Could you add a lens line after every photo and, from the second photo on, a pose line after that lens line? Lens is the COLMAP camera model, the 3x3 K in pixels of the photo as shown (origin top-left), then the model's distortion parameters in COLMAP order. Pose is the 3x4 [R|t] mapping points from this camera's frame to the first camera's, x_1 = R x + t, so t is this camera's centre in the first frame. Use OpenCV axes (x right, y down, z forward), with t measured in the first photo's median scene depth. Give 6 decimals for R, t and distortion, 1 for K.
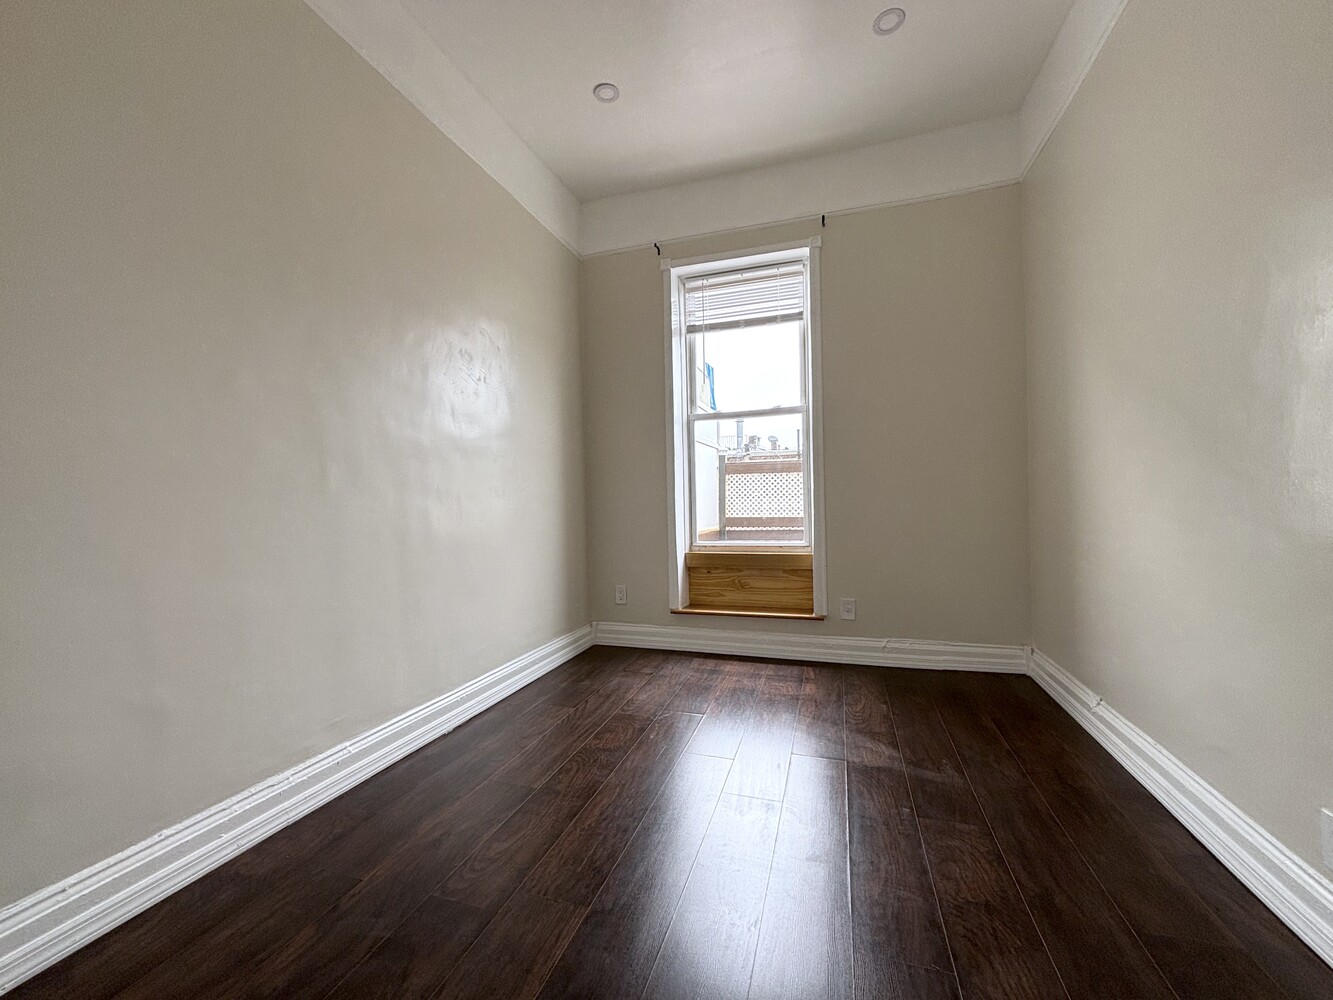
lens RADIAL K [[533.1, 0, 666.8], [0, 533.1, 500.9], [0, 0, 1]] dist [0.001940, 0.000060]
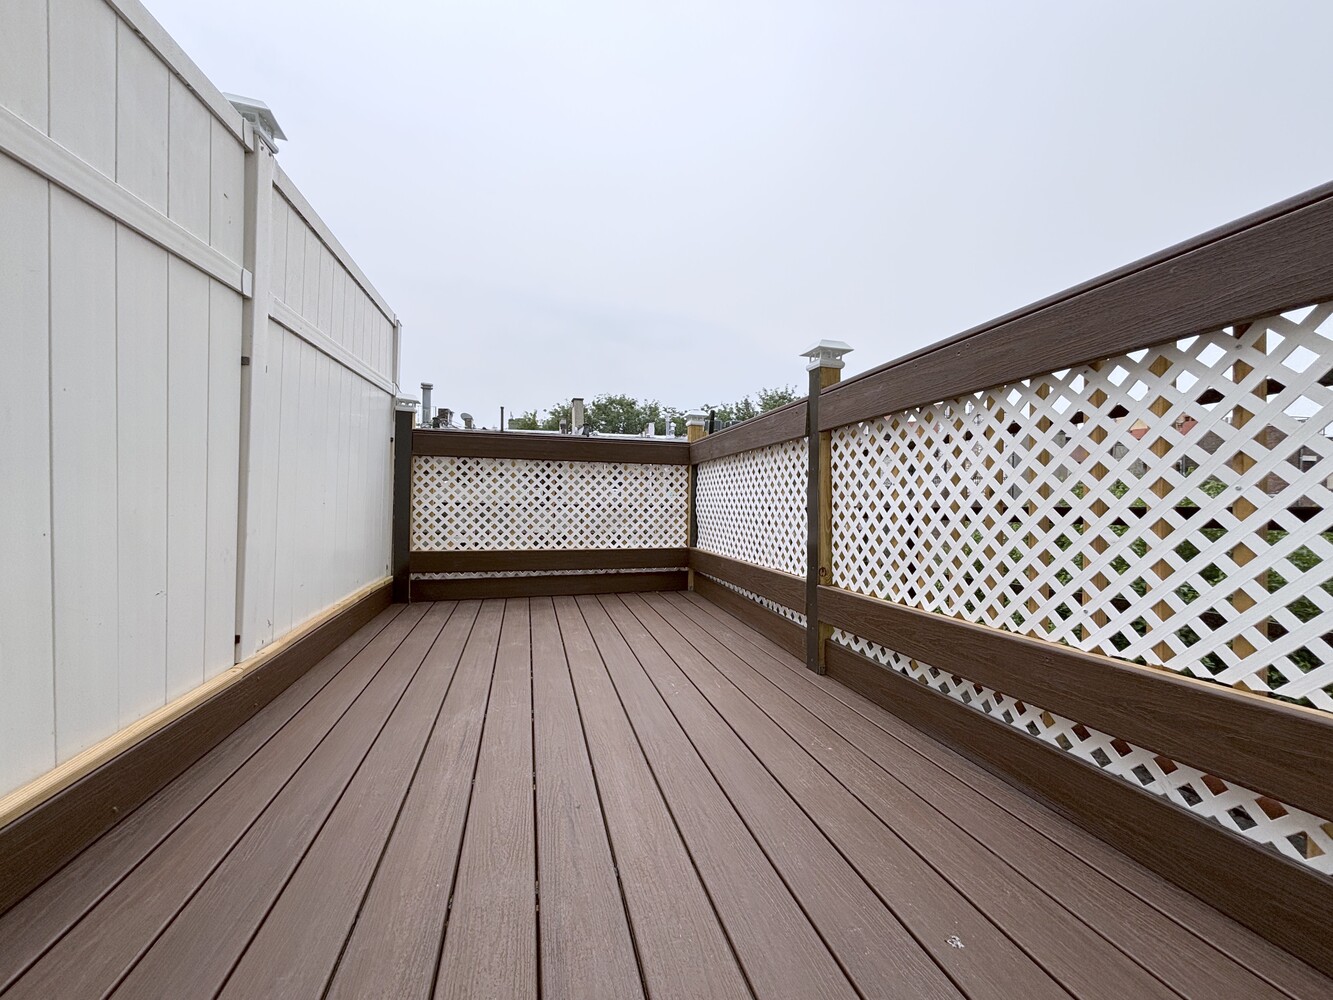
lens RADIAL K [[533.1, 0, 671.9], [0, 533.1, 492.8], [0, 0, 1]] dist [0.001940, 0.000060]
pose [[0.837975, 0.012961, 0.545555, 0.048650], [-0.019005, 0.999805, 0.005438, -0.026565], [-0.545378, -0.014925, 0.838057, 0.497968]]
